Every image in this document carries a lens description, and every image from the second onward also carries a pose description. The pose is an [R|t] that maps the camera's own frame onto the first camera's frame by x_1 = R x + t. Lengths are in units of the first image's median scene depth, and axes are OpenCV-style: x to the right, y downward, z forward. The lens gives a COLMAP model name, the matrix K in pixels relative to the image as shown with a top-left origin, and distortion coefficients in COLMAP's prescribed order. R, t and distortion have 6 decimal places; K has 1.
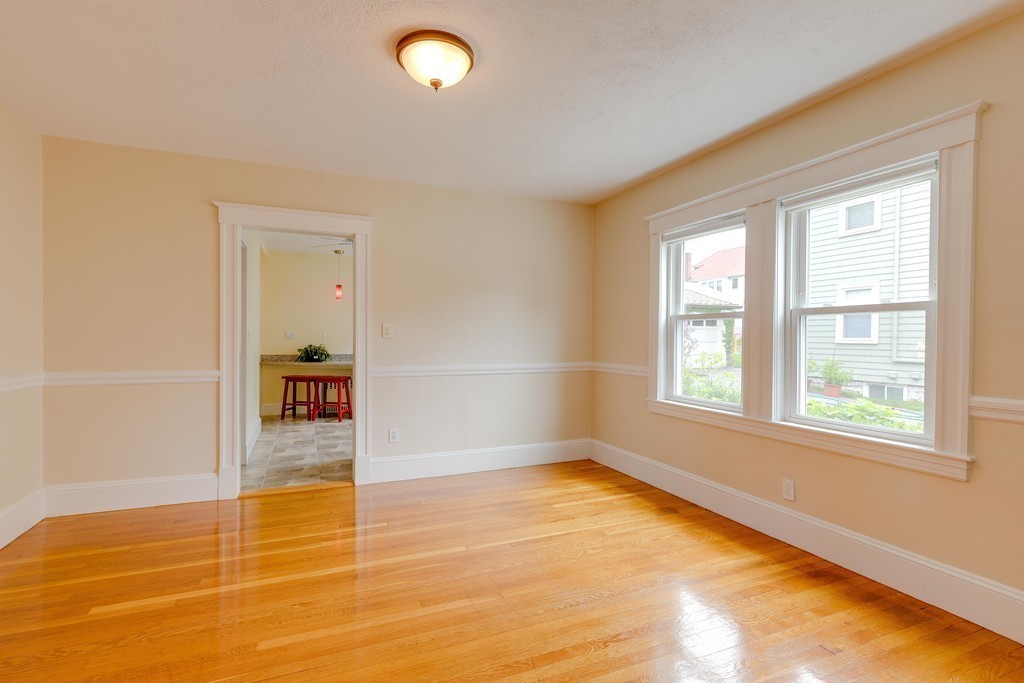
lens RADIAL K [[461.6, 0, 505.7], [0, 461.6, 343.4], [0, 0, 1]] dist [0.000915, -0.000831]
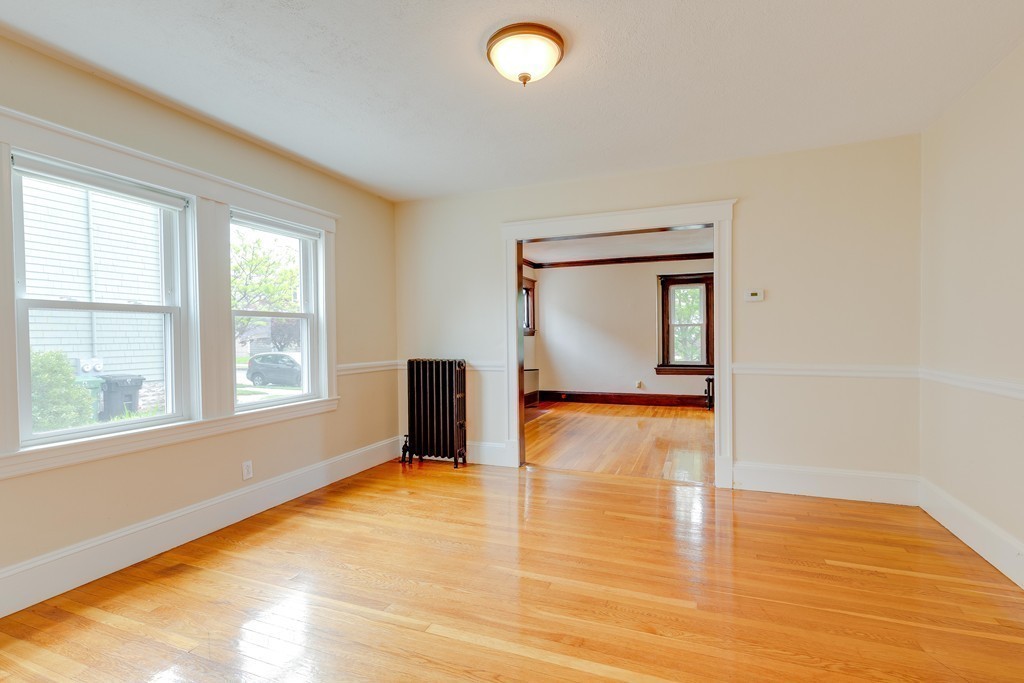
lens RADIAL K [[461.6, 0, 505.7], [0, 461.6, 343.4], [0, 0, 1]] dist [0.000915, -0.000831]
pose [[-0.684803, -0.013019, 0.728612, -0.719013], [0.014092, 0.999417, 0.031102, -0.022306], [-0.728592, 0.031566, -0.684220, 1.456302]]
